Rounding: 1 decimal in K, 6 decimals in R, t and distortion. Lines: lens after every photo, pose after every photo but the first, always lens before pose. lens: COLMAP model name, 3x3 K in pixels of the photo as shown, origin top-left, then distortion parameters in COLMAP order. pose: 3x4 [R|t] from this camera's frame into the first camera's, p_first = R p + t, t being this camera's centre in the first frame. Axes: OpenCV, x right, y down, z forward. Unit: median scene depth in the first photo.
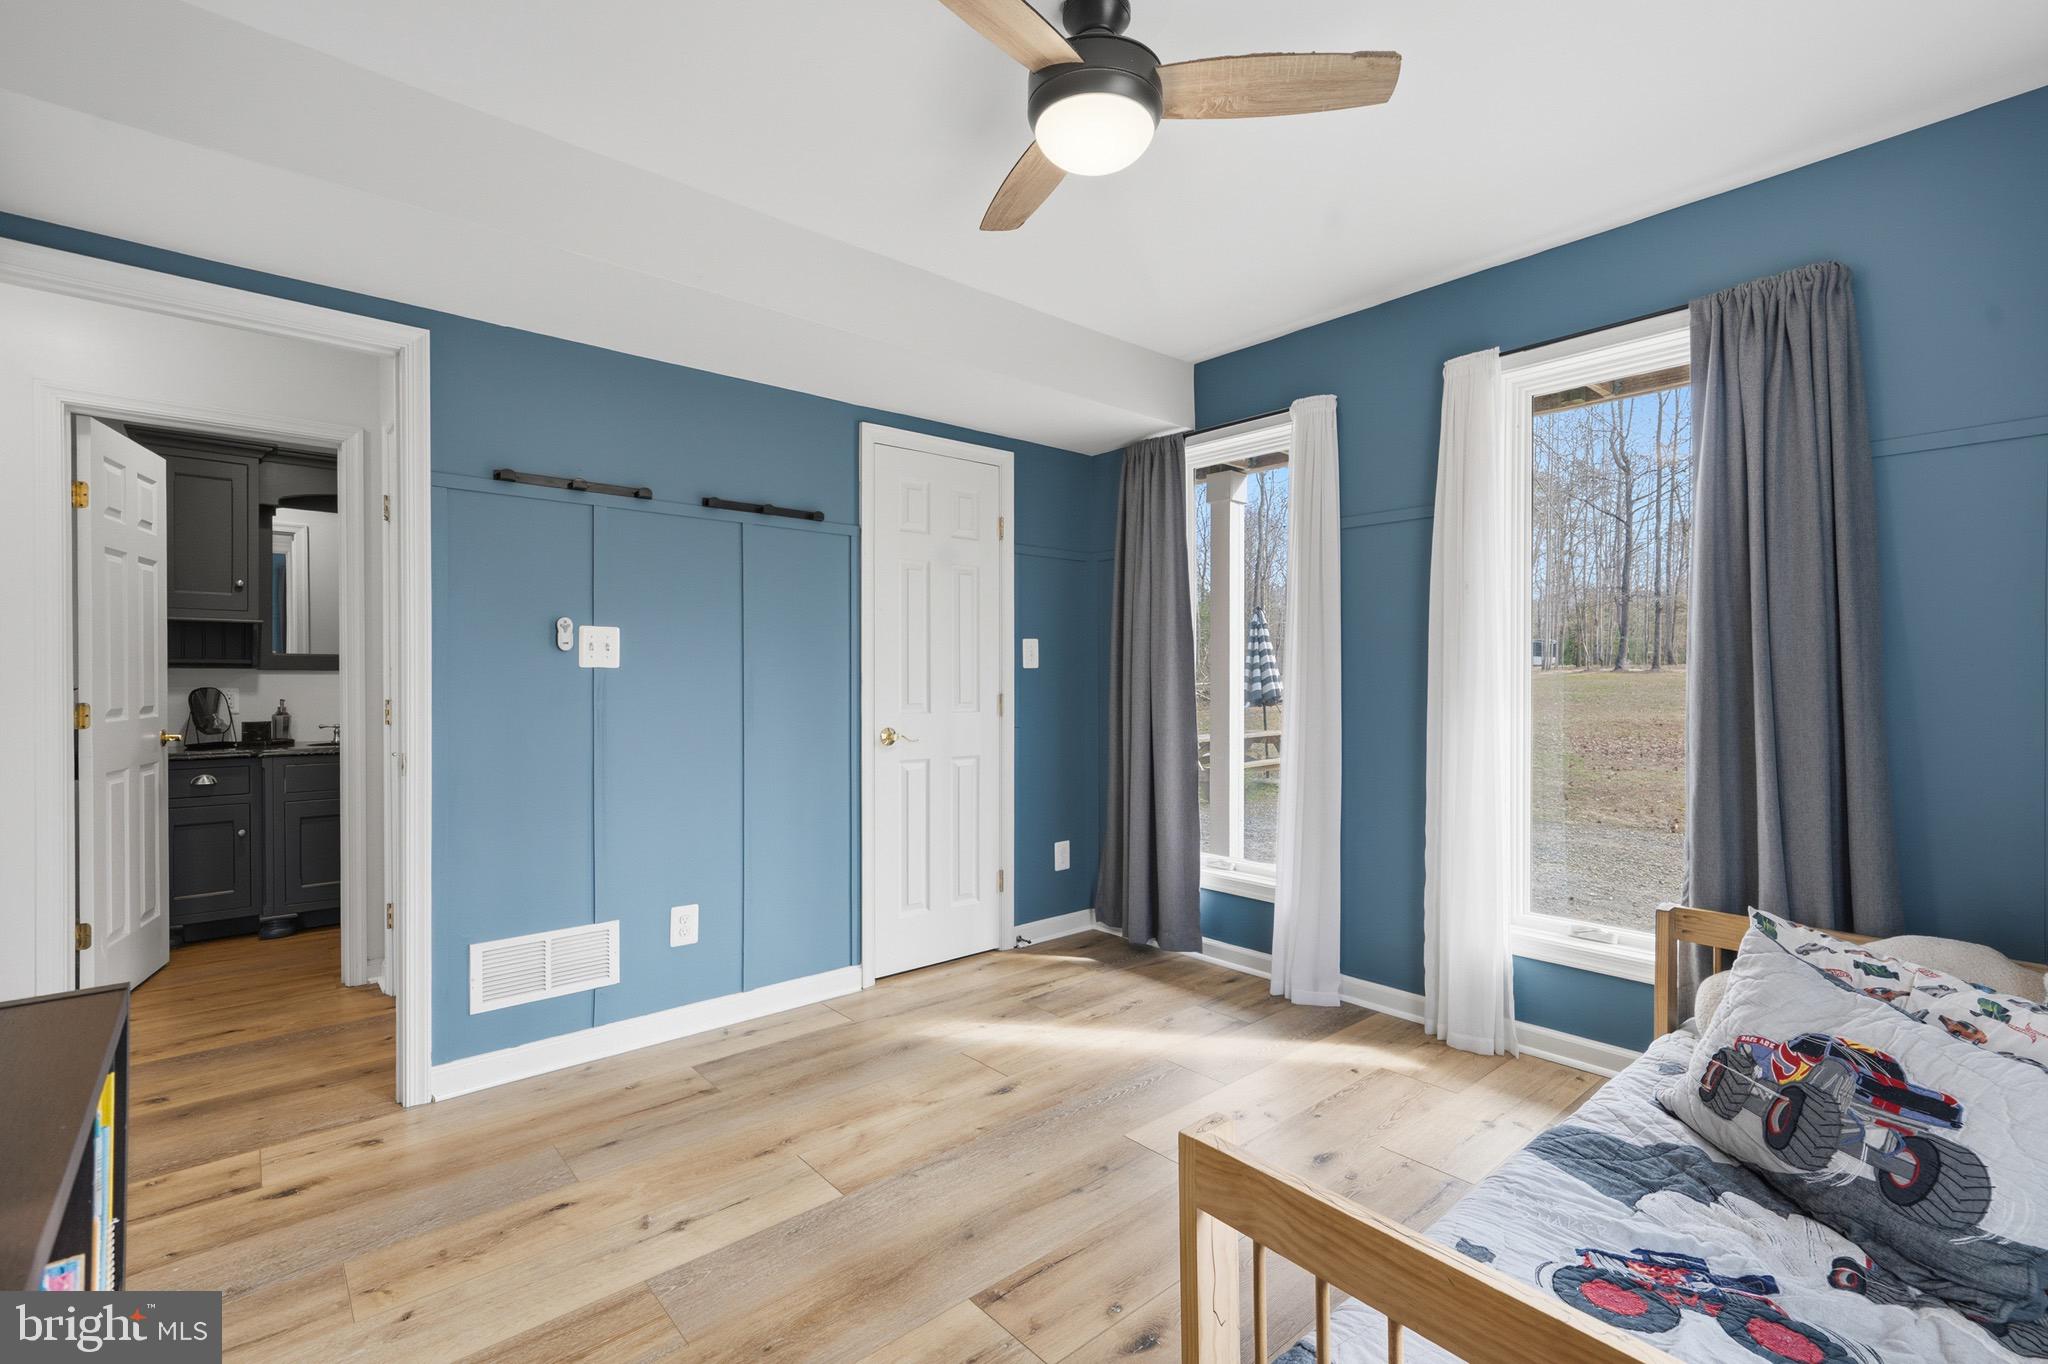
lens RADIAL K [[894.3, 0, 1028.8], [0, 894.3, 676.2], [0, 0, 1]] dist [-0.000460, -0.000529]
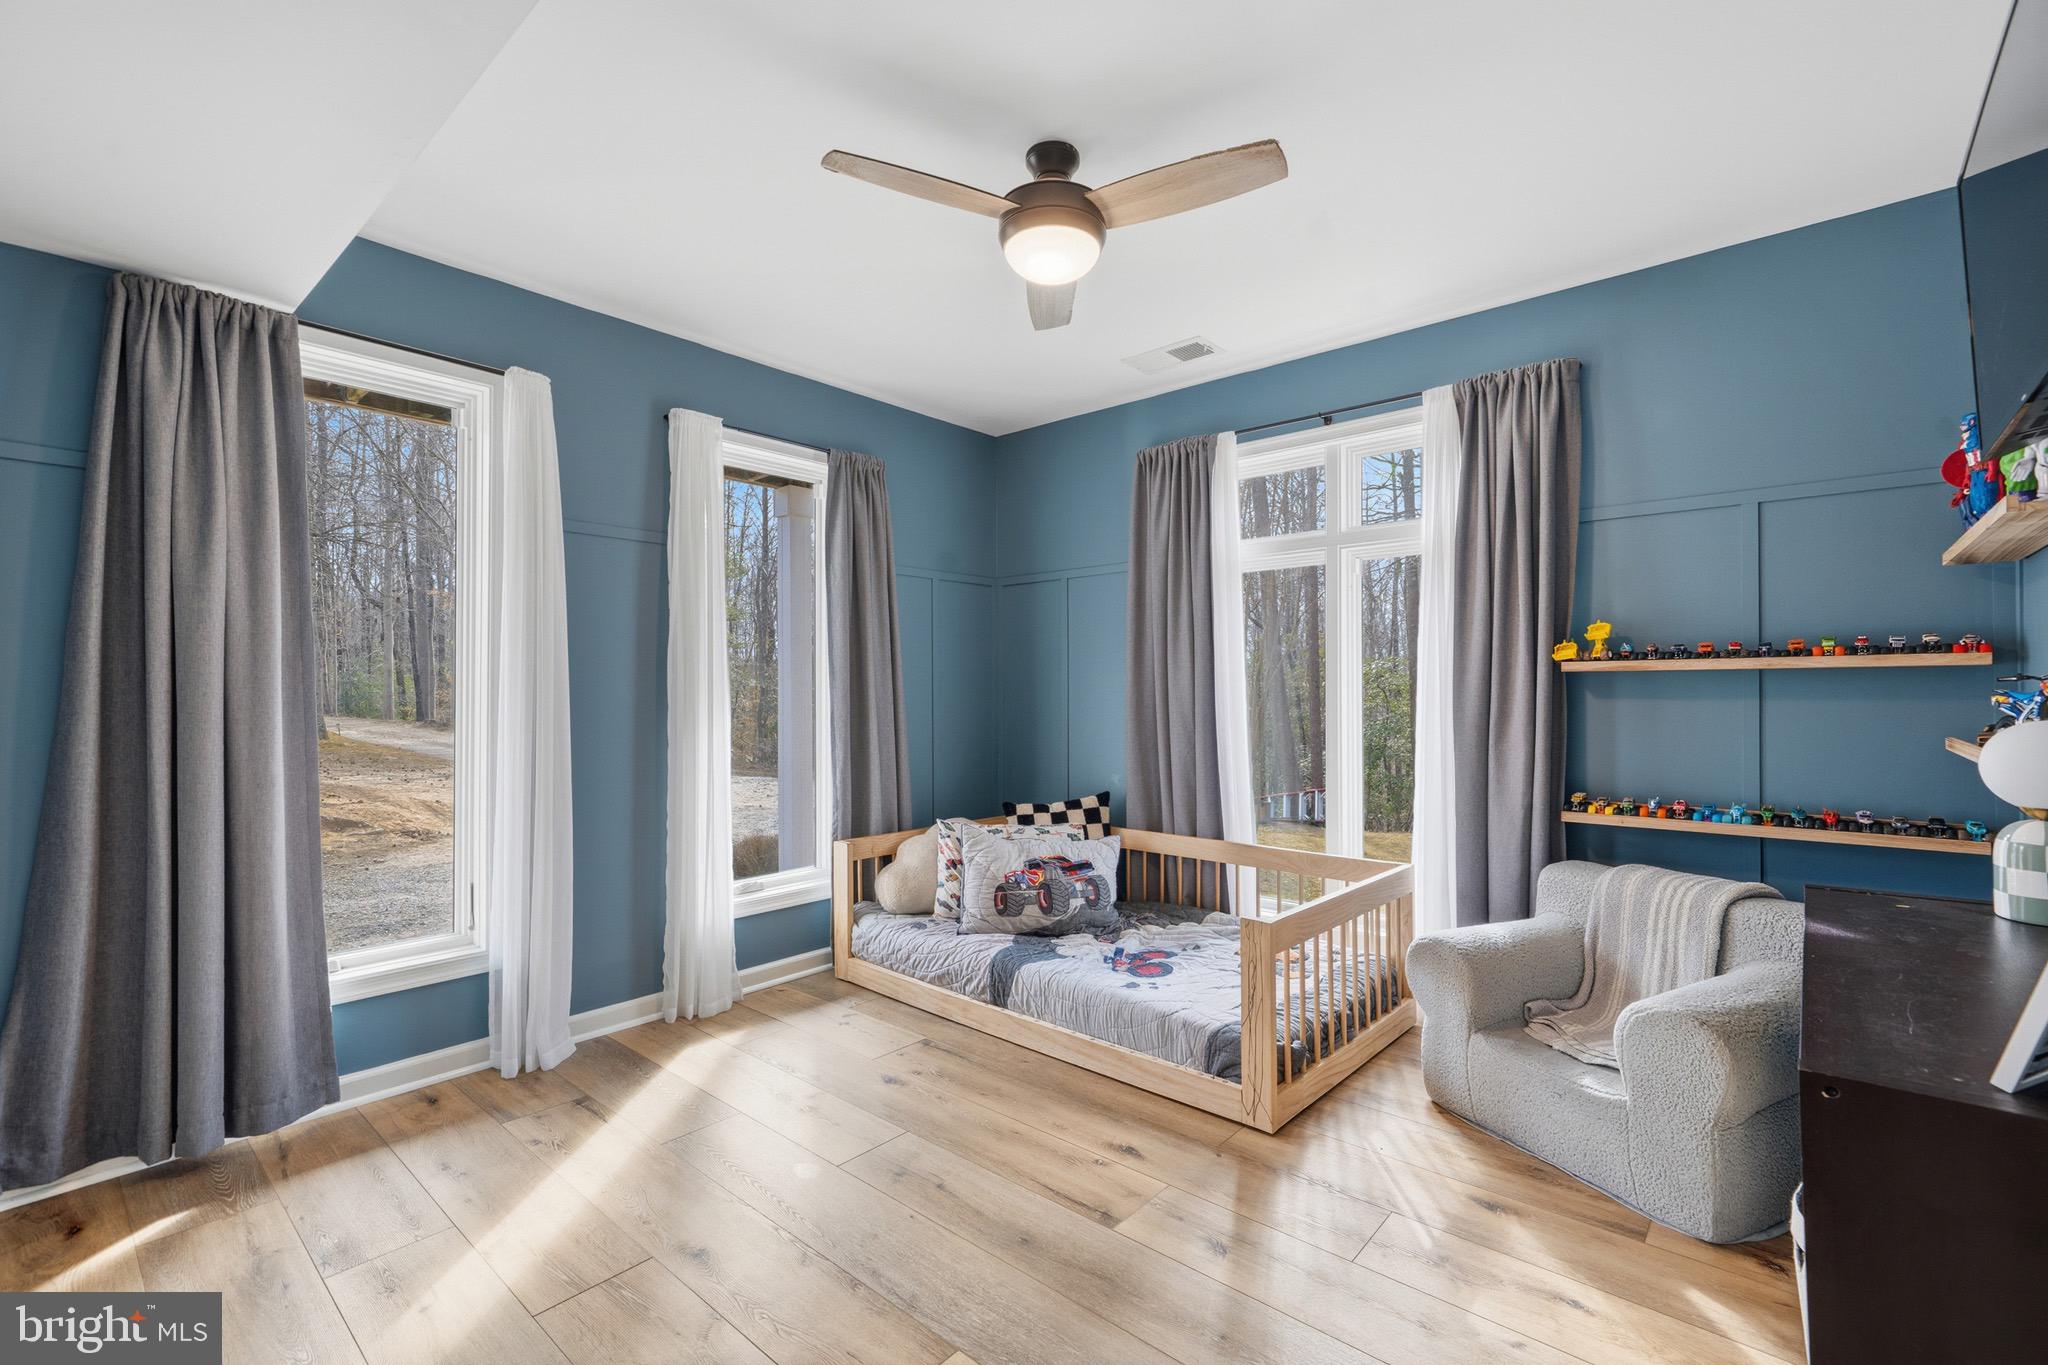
lens RADIAL K [[894.3, 0, 1029.4], [0, 894.3, 686.4], [0, 0, 1]] dist [-0.000460, -0.000529]
pose [[-0.126853, 0.005354, 0.991907, -0.674707], [0.002635, 0.999984, -0.005061, 0.000640], [-0.991918, 0.001972, -0.126866, 0.701958]]
